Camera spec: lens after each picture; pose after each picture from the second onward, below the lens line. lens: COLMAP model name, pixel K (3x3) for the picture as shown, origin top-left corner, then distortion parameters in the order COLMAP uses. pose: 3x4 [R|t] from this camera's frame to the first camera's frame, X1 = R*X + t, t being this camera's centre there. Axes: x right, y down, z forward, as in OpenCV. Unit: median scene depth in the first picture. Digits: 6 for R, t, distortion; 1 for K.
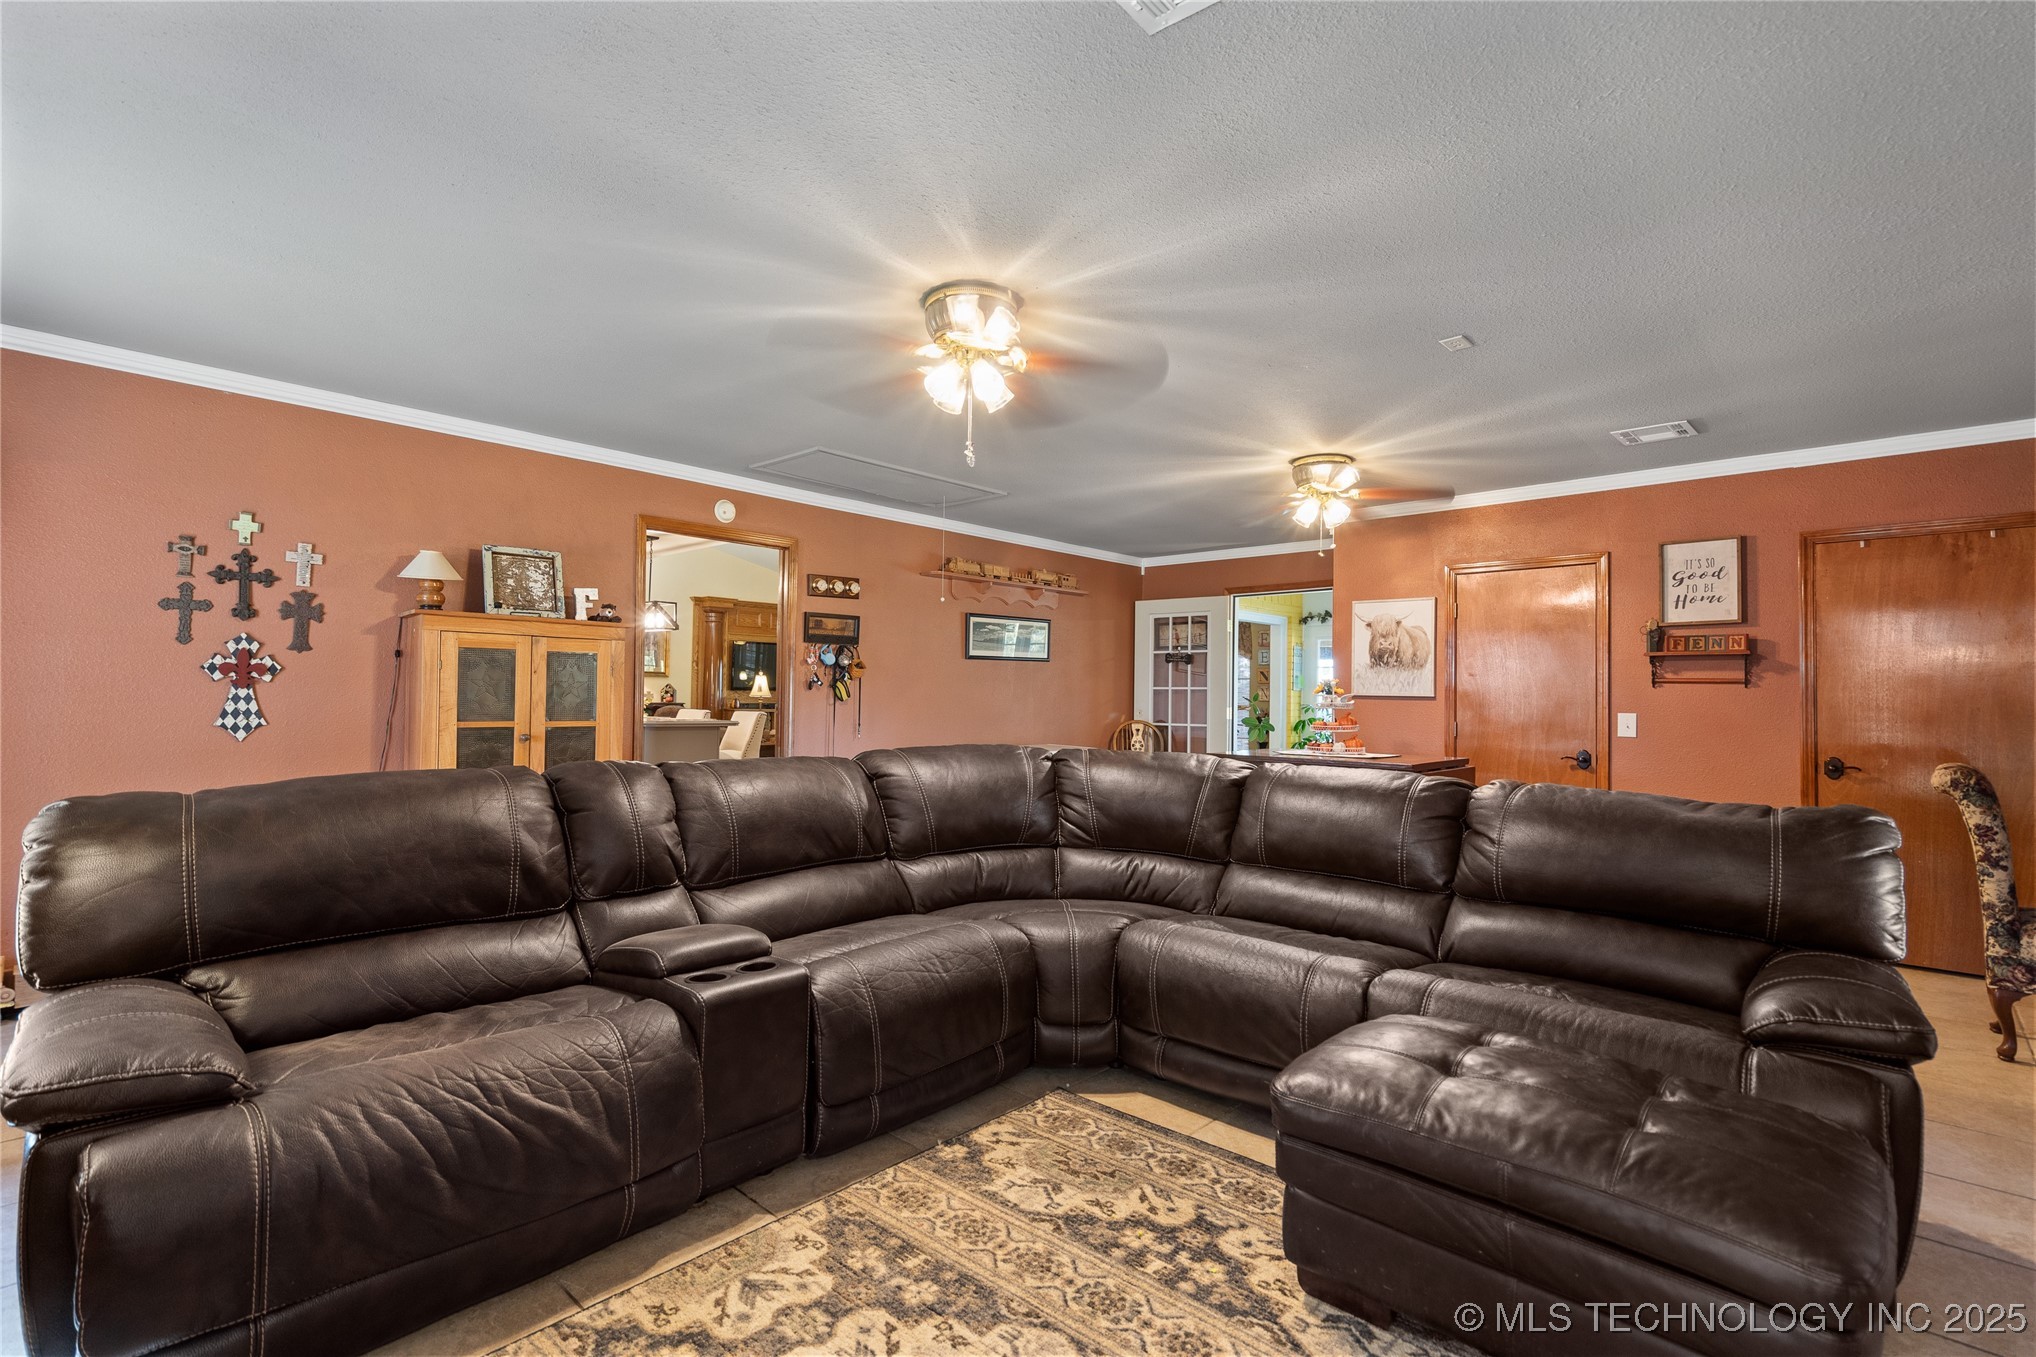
lens RADIAL K [[941.7, 0, 1017.0], [0, 941.7, 681.1], [0, 0, 1]] dist [-0.003871, 0.002208]
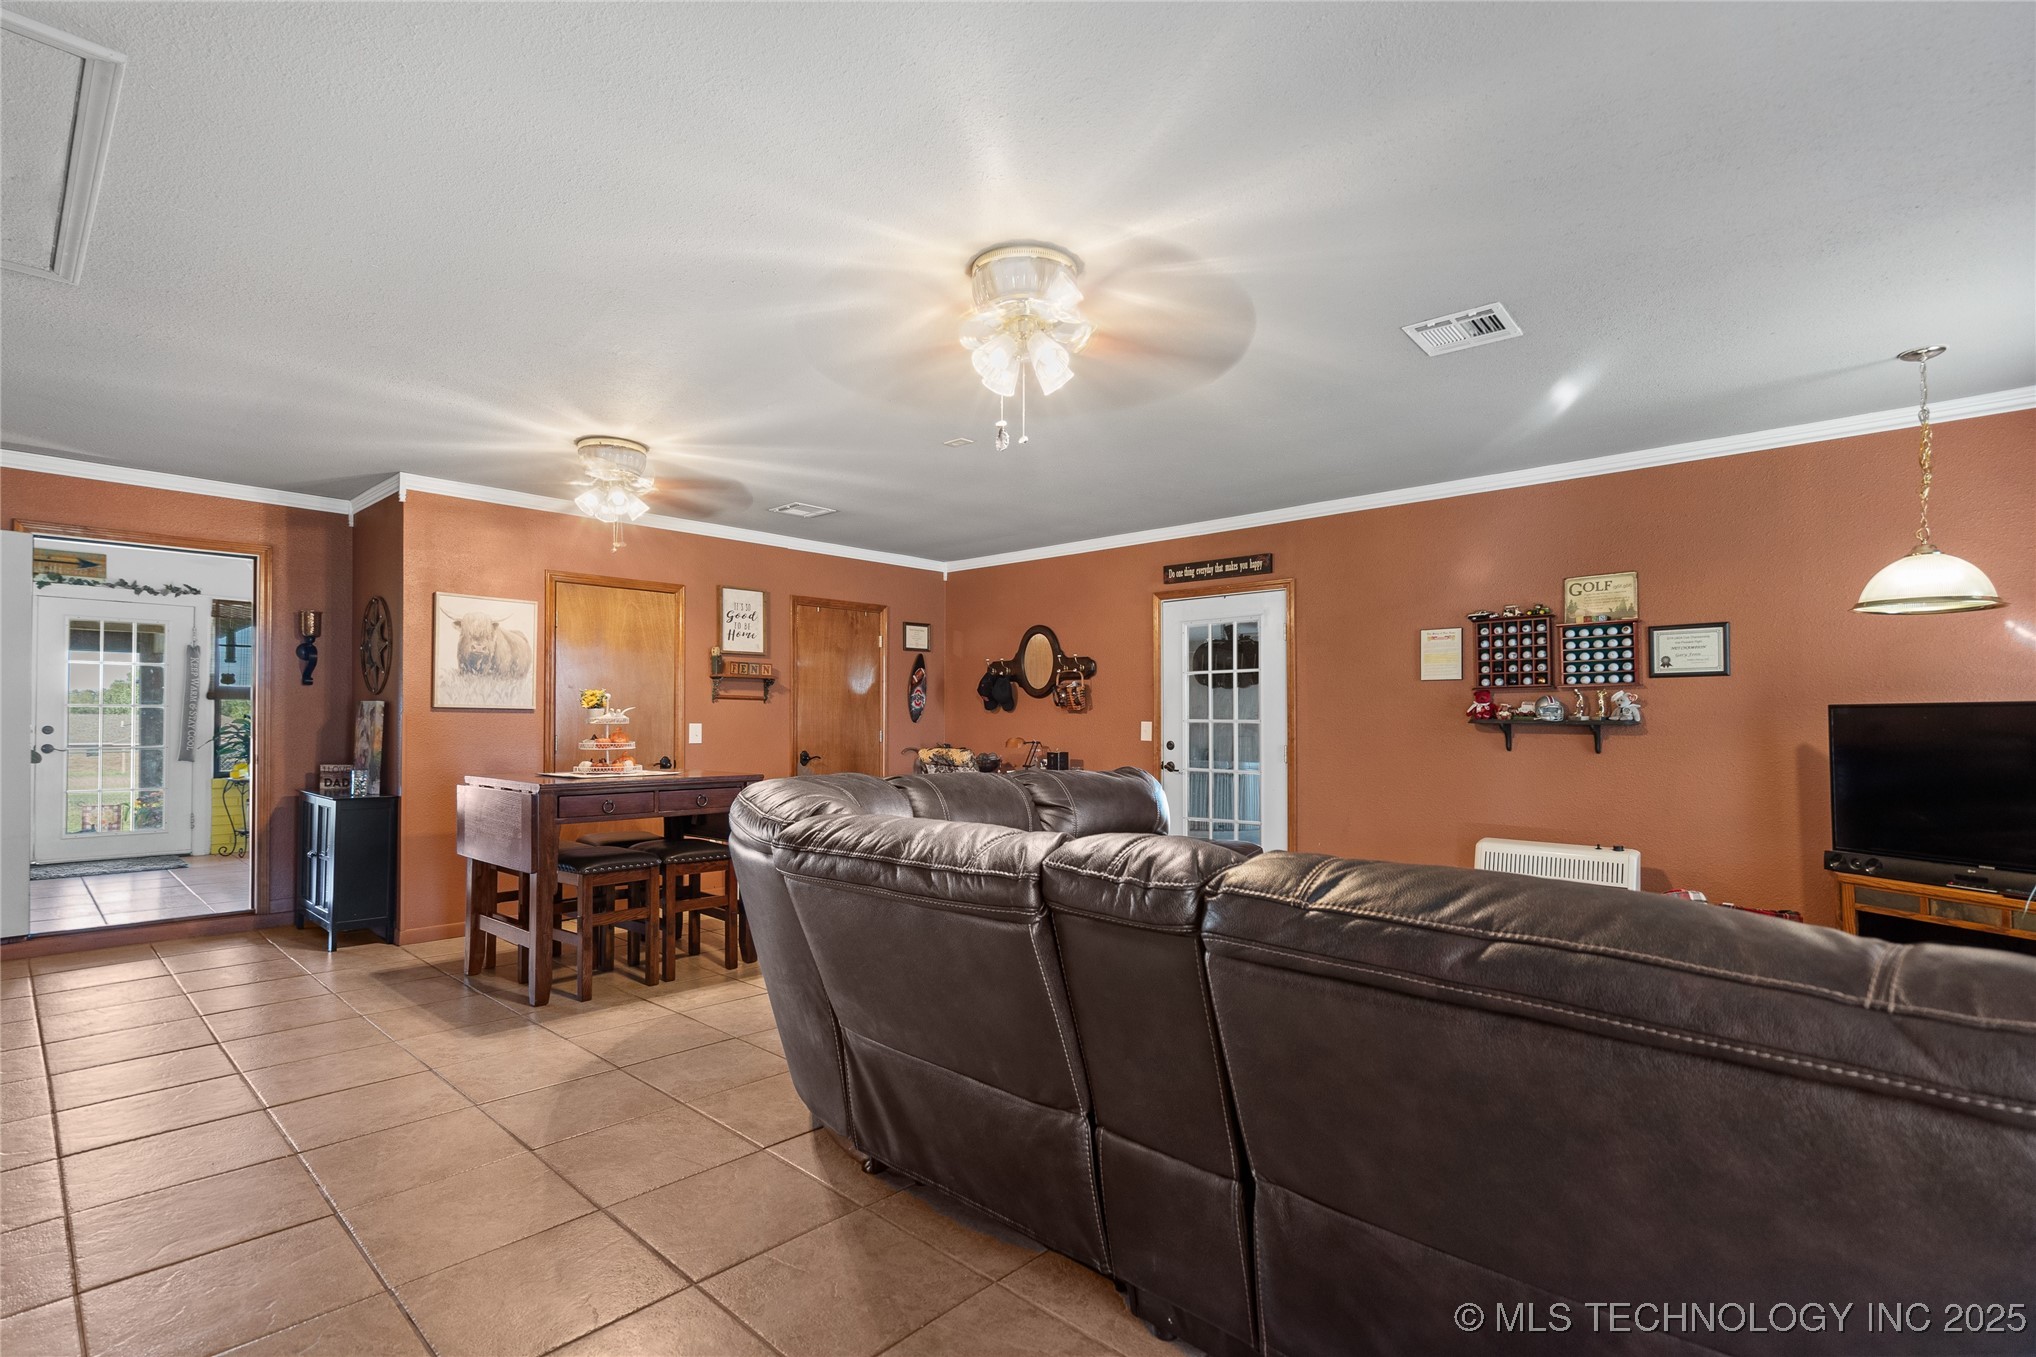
lens RADIAL K [[941.7, 0, 1017.7], [0, 941.7, 688.1], [0, 0, 1]] dist [-0.003871, 0.002208]
pose [[0.012323, 0.022064, 0.999681, -0.555222], [-0.020386, 0.999554, -0.021810, 0.007302], [-0.999716, -0.020111, 0.012767, 0.592890]]
